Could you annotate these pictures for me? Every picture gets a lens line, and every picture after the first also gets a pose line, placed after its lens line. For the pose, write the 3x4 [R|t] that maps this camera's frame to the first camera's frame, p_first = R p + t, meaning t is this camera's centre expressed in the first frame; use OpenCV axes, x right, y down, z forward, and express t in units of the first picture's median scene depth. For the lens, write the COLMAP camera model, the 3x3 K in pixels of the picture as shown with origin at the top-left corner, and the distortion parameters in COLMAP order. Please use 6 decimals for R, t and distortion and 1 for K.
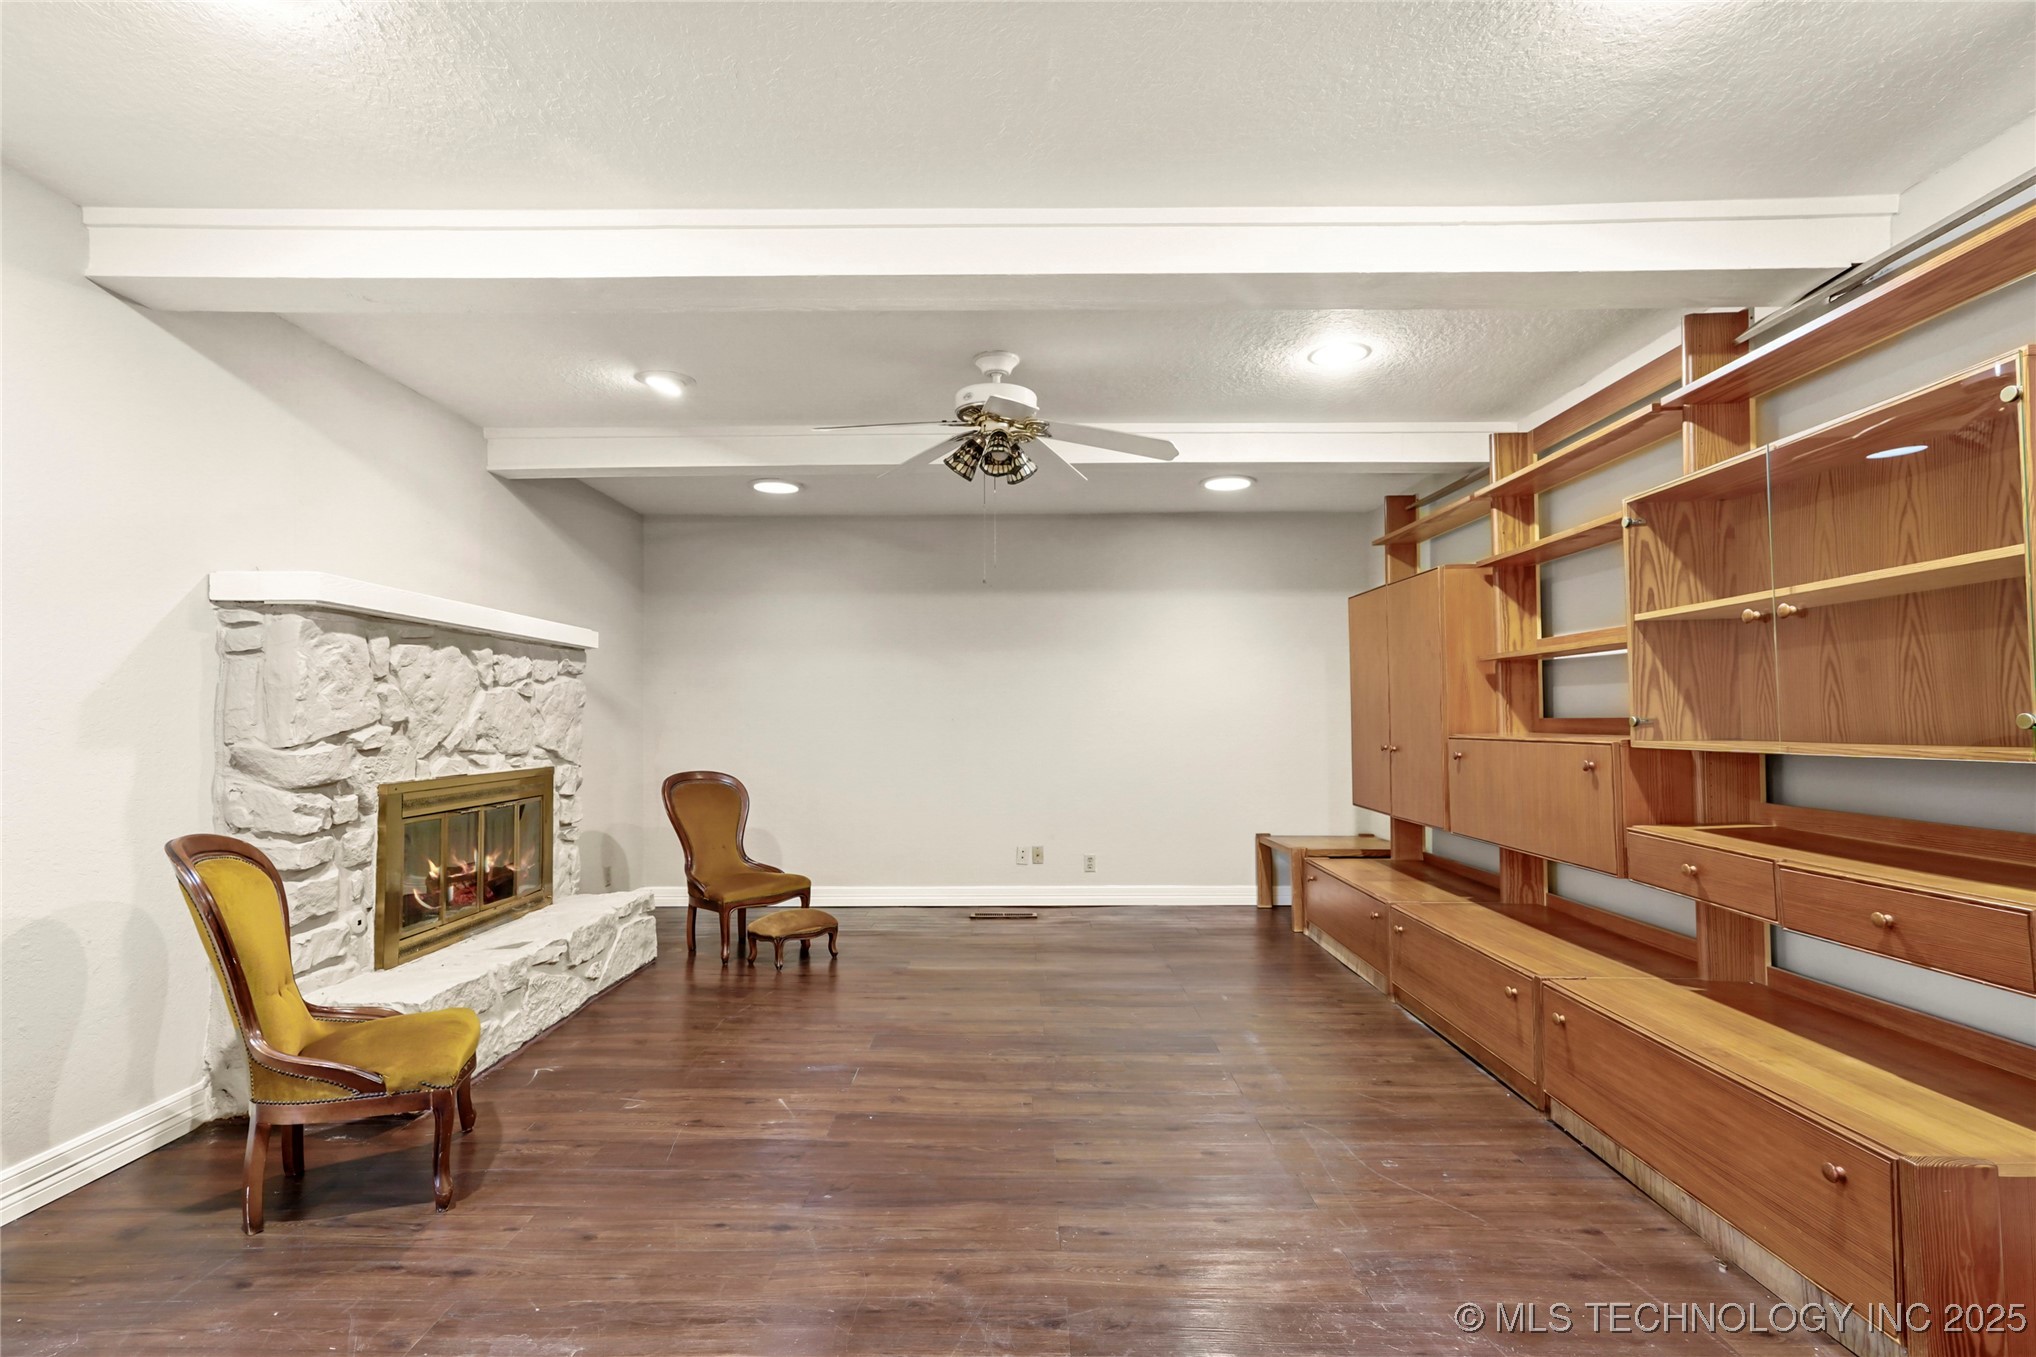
lens RADIAL K [[960.9, 0, 1014.8], [0, 960.9, 678.6], [0, 0, 1]] dist [0.003205, 0.000290]
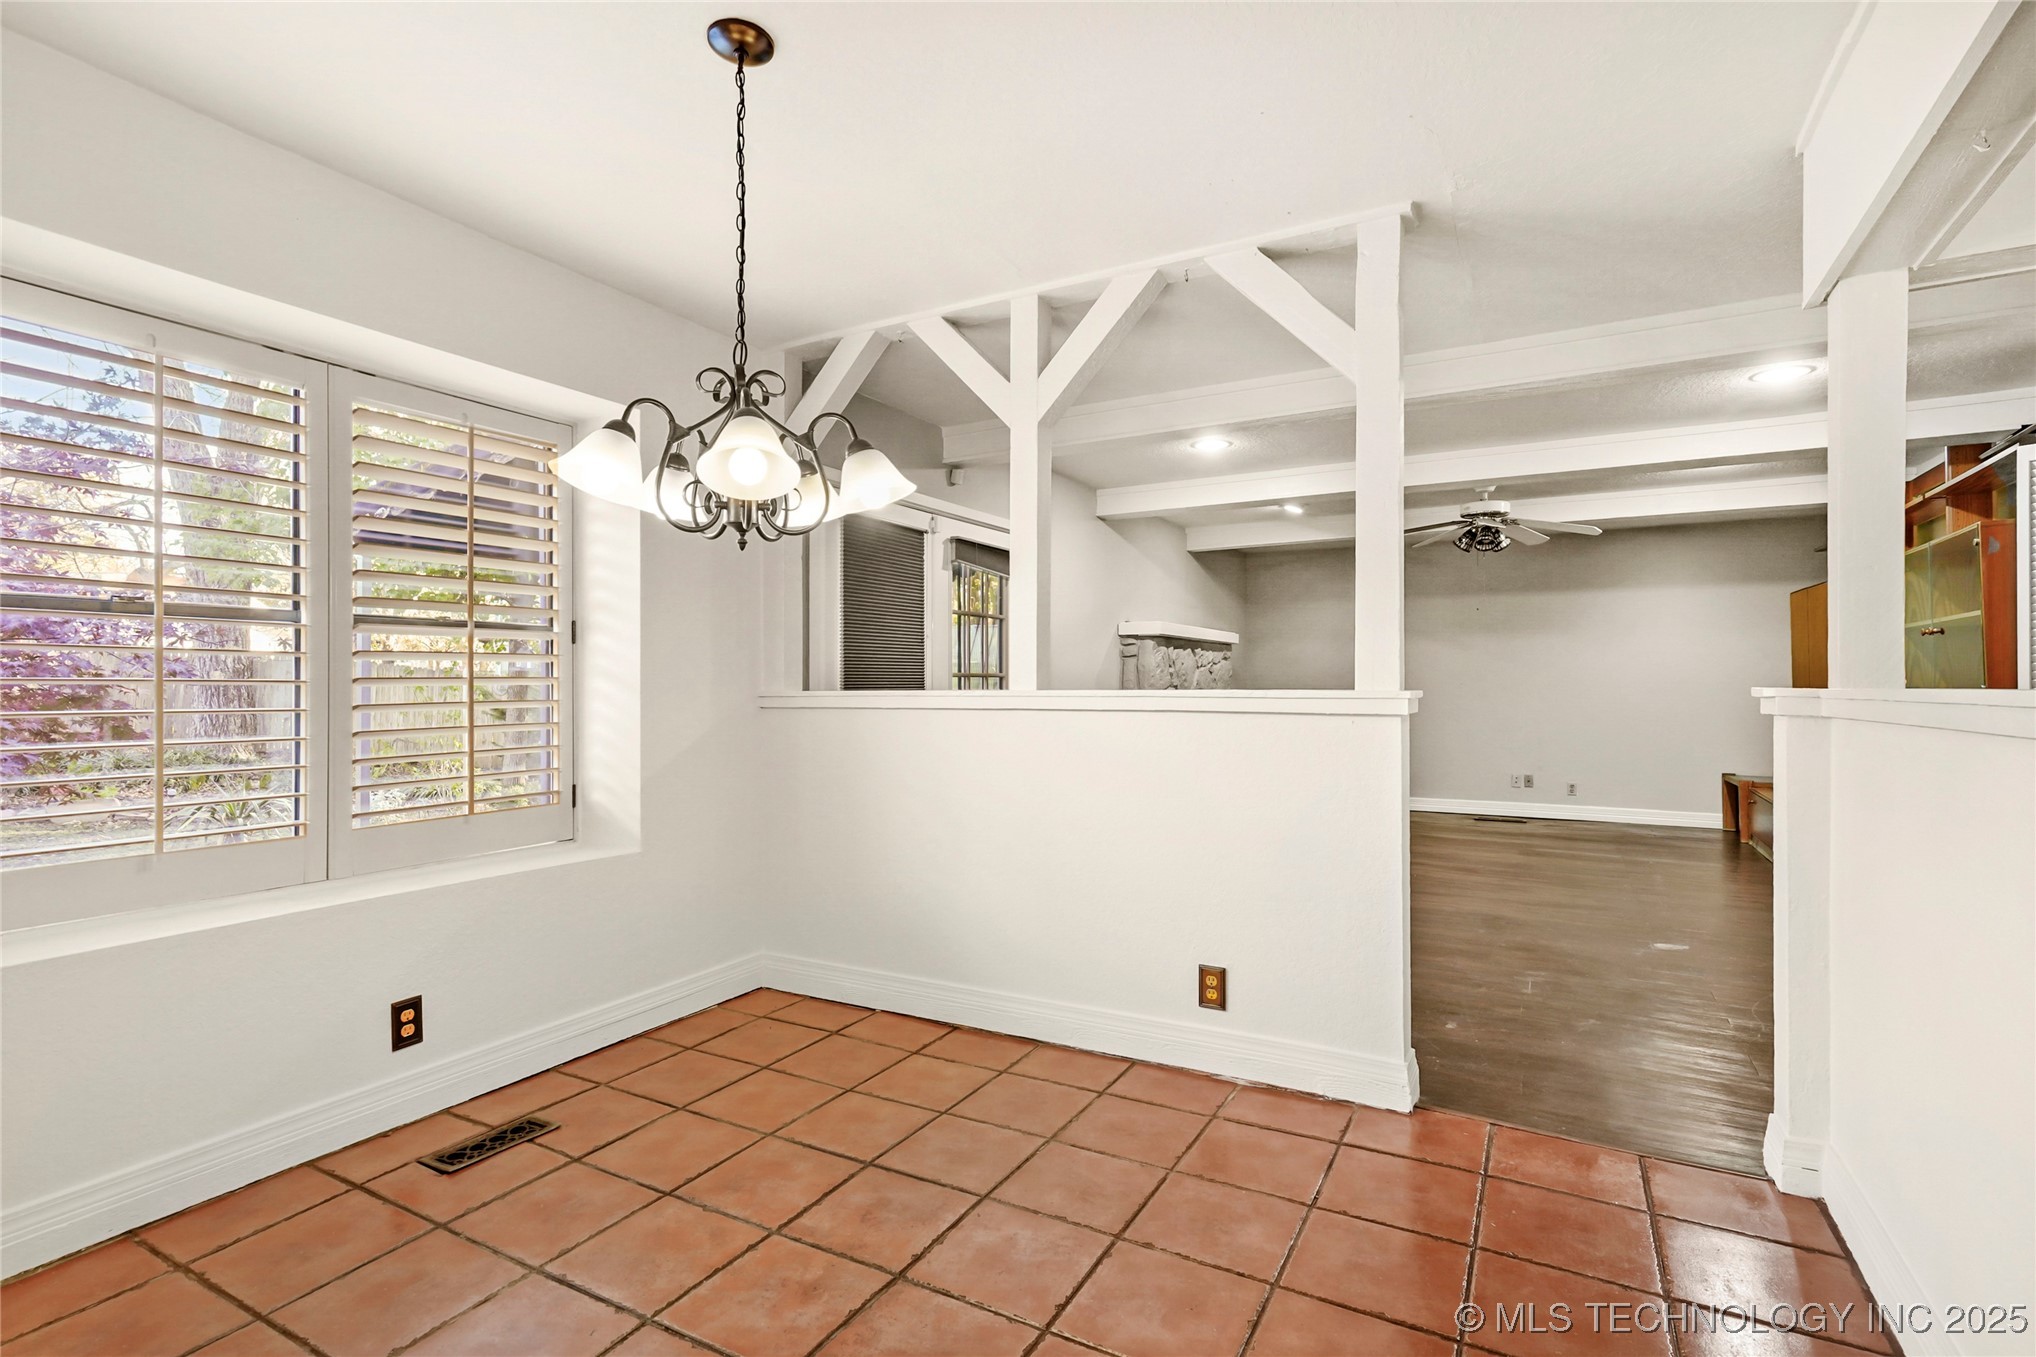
lens RADIAL K [[960.9, 0, 1013.7], [0, 960.9, 675.4], [0, 0, 1]] dist [0.003205, 0.000290]
pose [[0.875668, -0.002410, -0.482908, 0.070448], [0.020287, 0.999288, 0.031799, -0.046784], [0.482488, -0.037643, 0.875093, -0.922546]]
